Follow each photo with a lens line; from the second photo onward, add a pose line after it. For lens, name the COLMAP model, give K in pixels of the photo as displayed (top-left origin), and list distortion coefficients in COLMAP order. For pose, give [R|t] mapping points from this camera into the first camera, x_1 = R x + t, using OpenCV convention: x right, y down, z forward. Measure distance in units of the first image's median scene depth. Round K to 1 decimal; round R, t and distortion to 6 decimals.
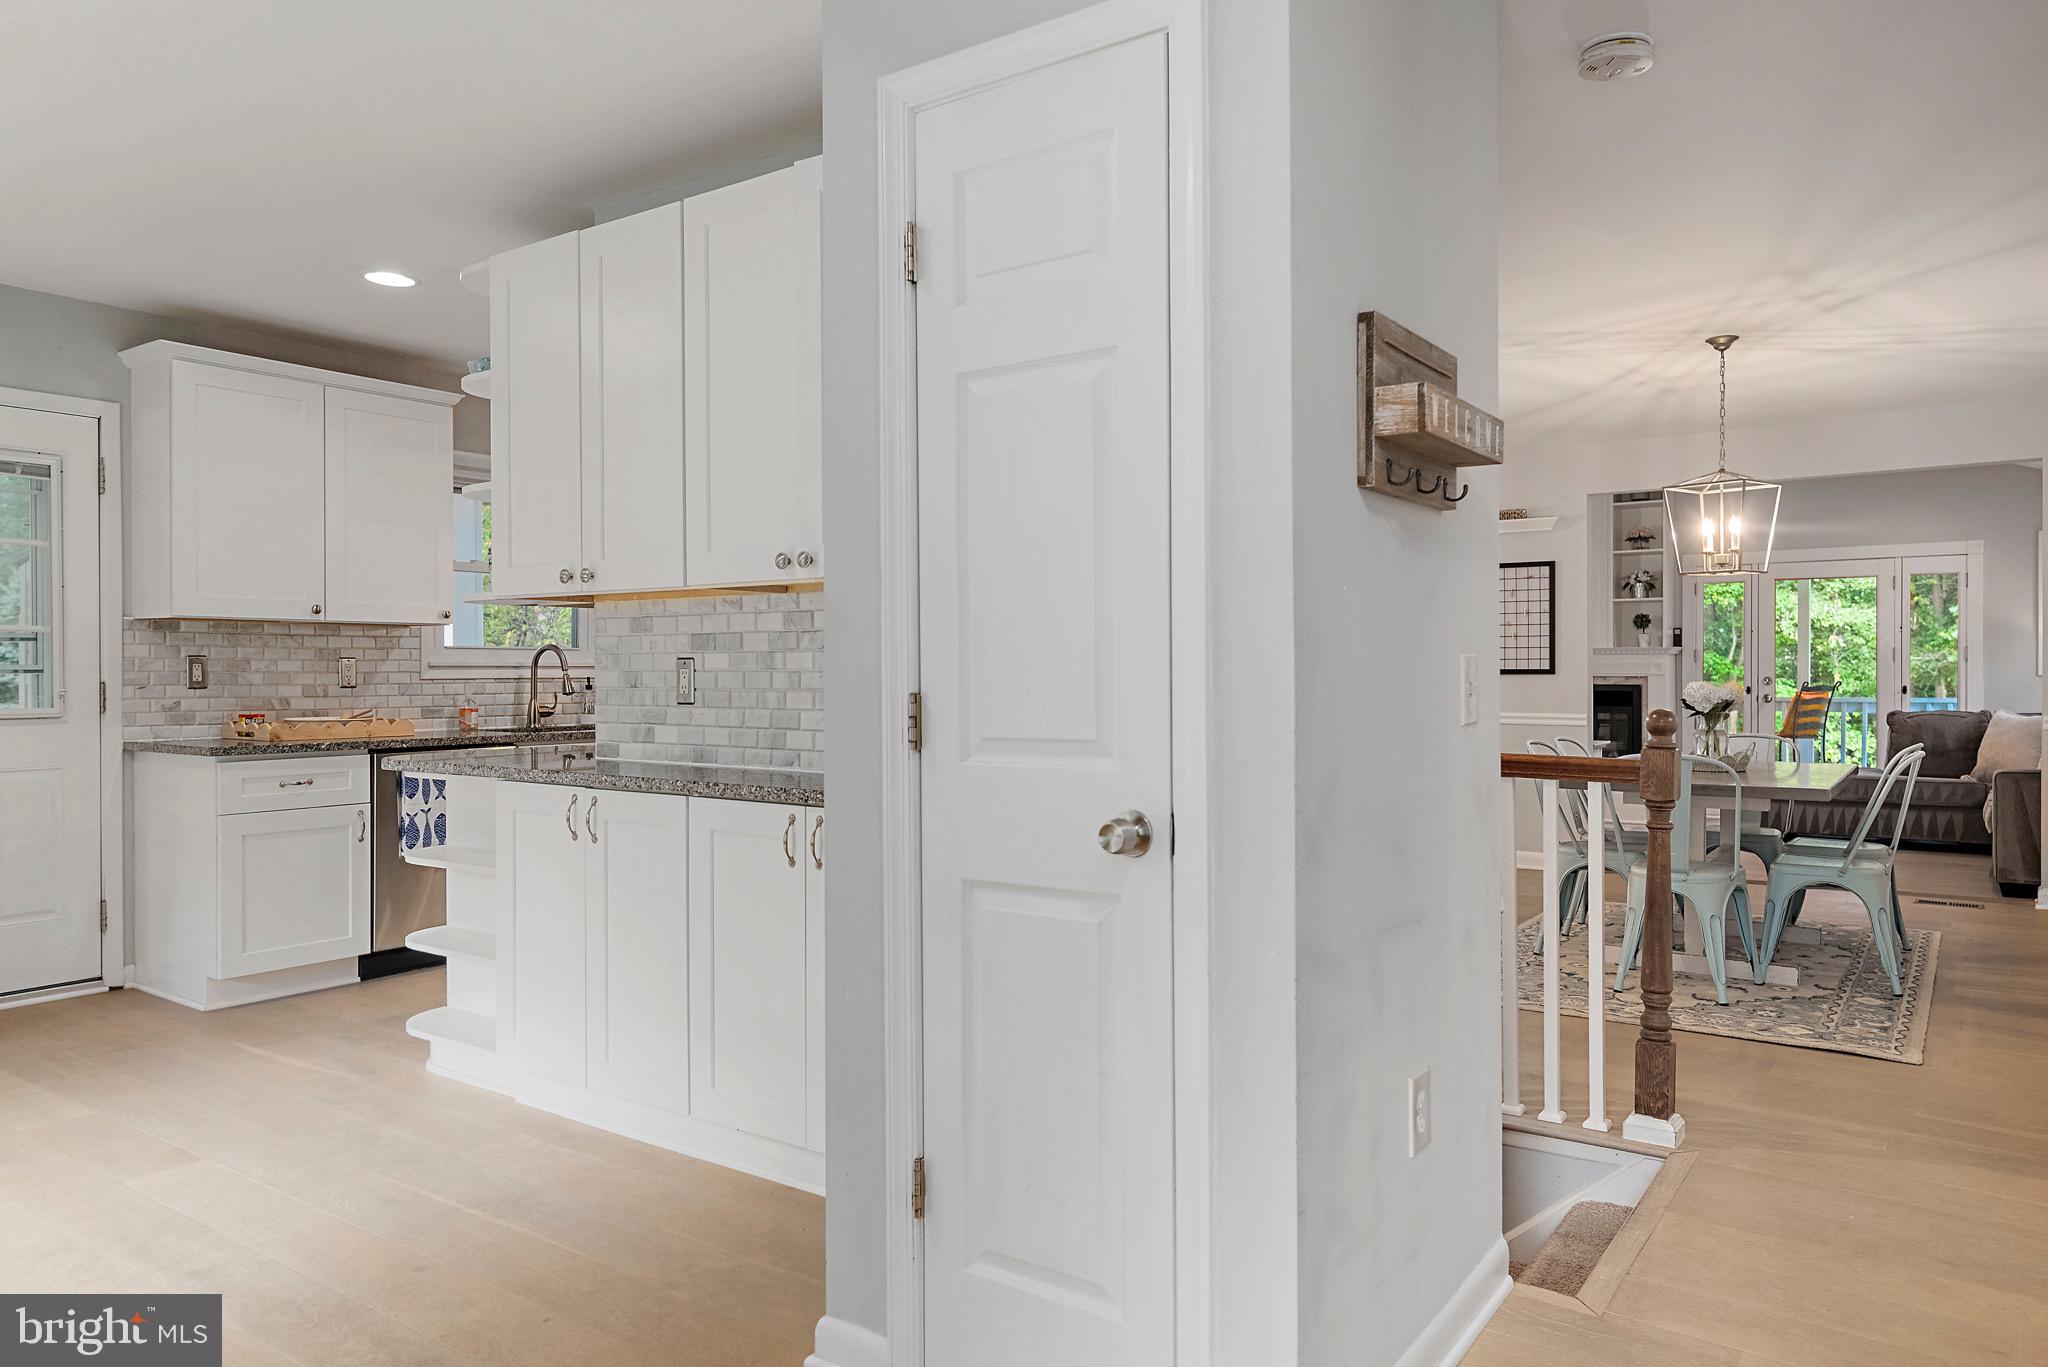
lens RADIAL K [[1364.9, 0, 1023.7], [0, 1364.9, 674.3], [0, 0, 1]] dist [0.003632, 0.001926]
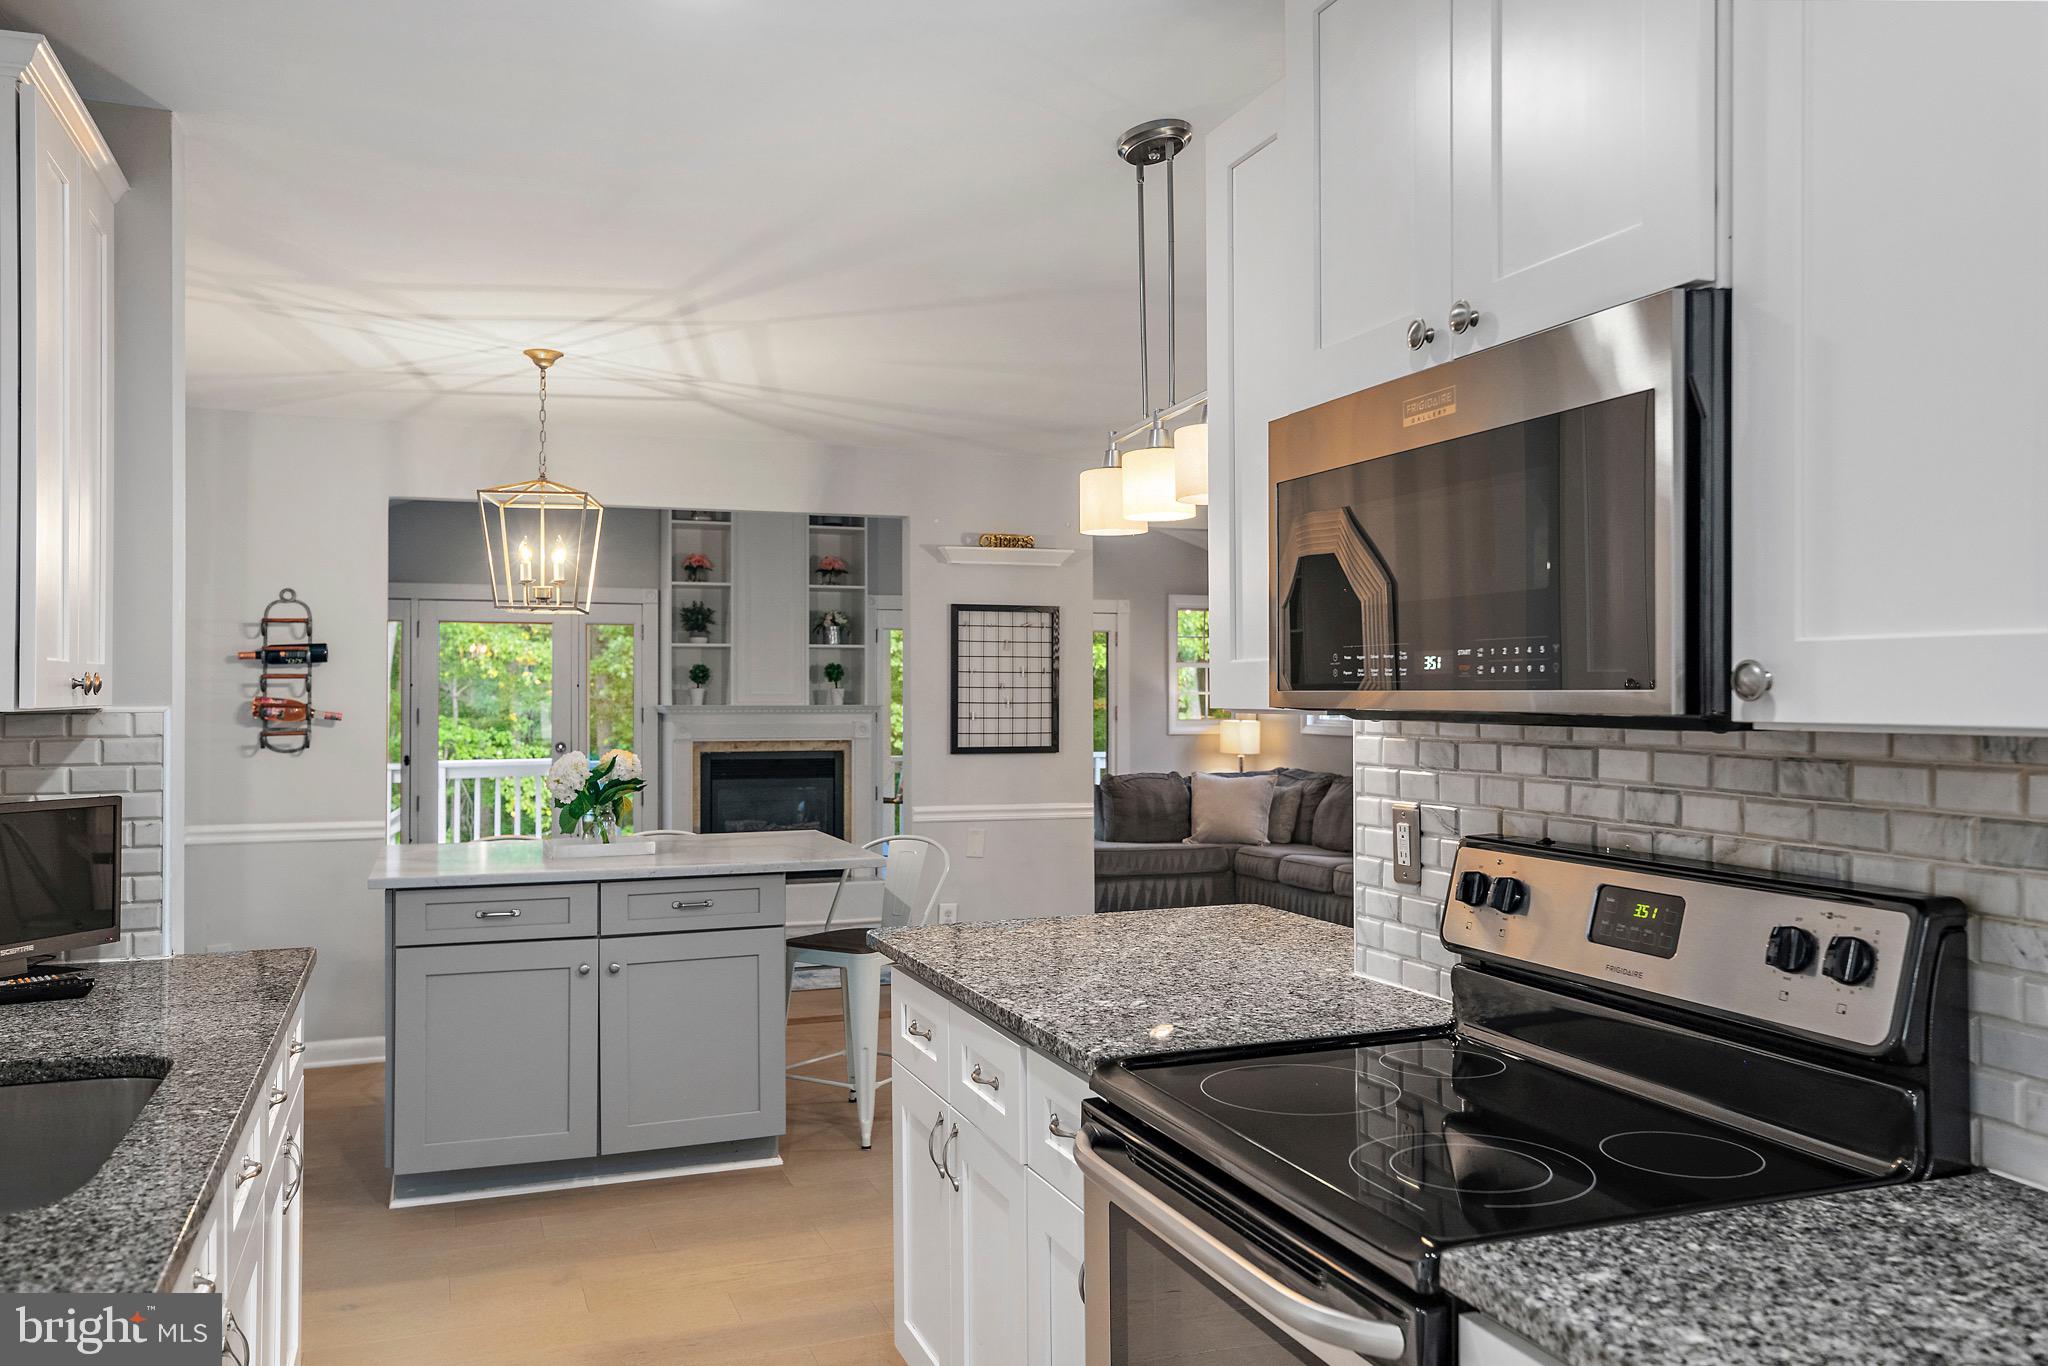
lens RADIAL K [[1560.3, 0, 1032.6], [0, 1560.3, 687.7], [0, 0, 1]] dist [0.022087, -0.001793]
pose [[0.554572, 0.006077, 0.832114, -0.459461], [0.002077, 0.999960, -0.008688, -0.037773], [-0.832133, 0.006547, 0.554537, 0.672341]]
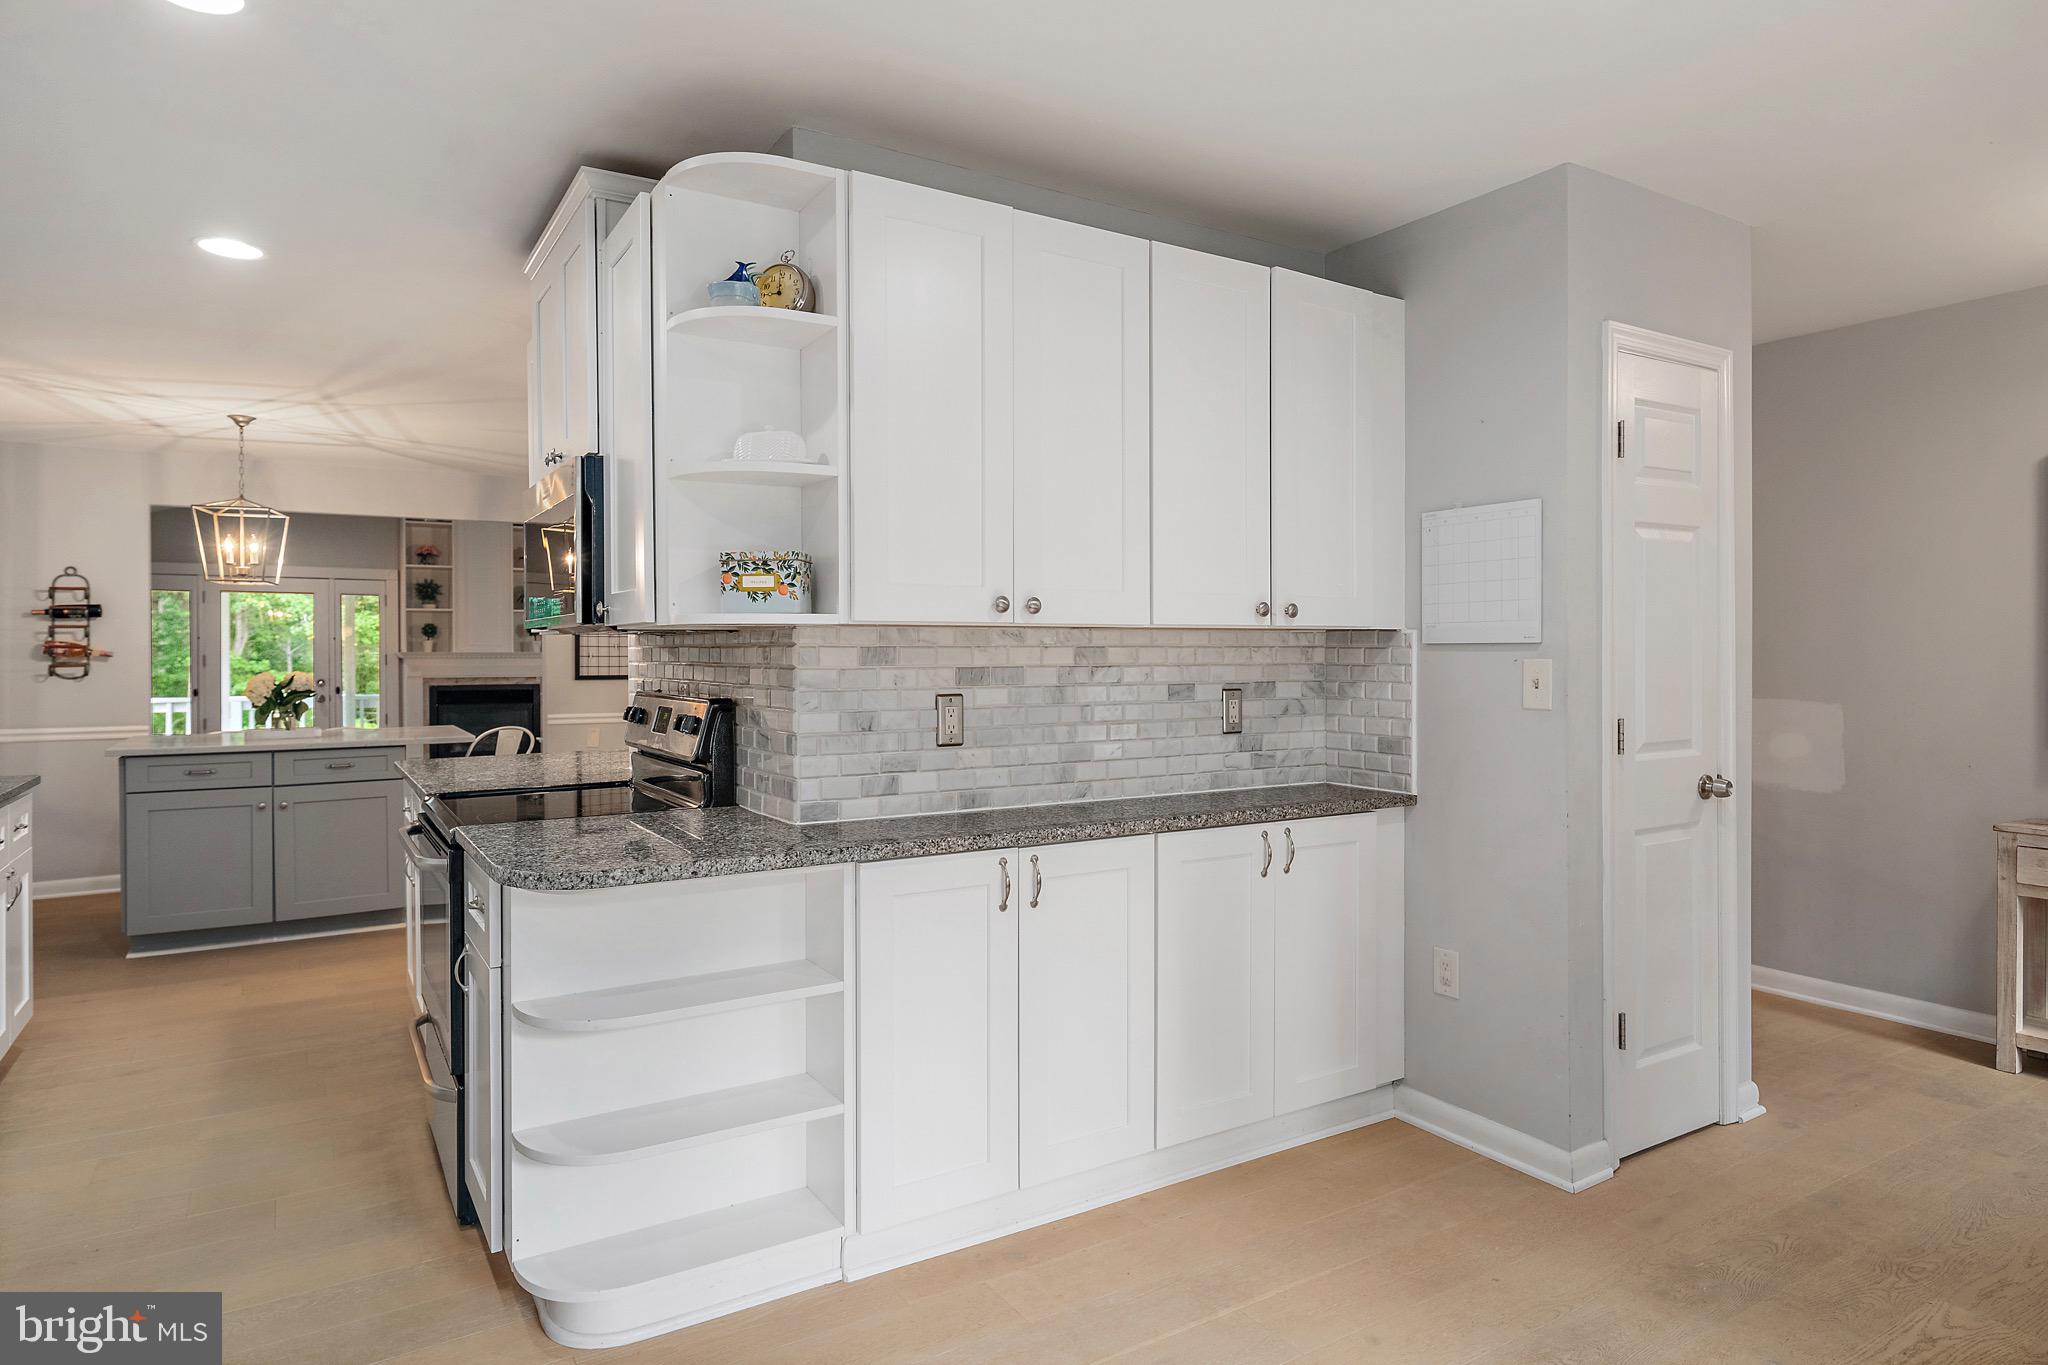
lens RADIAL K [[1180.8, 0, 1031.8], [0, 1180.8, 661.5], [0, 0, 1]] dist [0.005052, -0.001808]
pose [[0.381246, -0.004699, 0.924462, -0.563027], [0.005746, 0.999980, 0.002713, -0.021023], [-0.924456, 0.004277, 0.381265, 0.389556]]
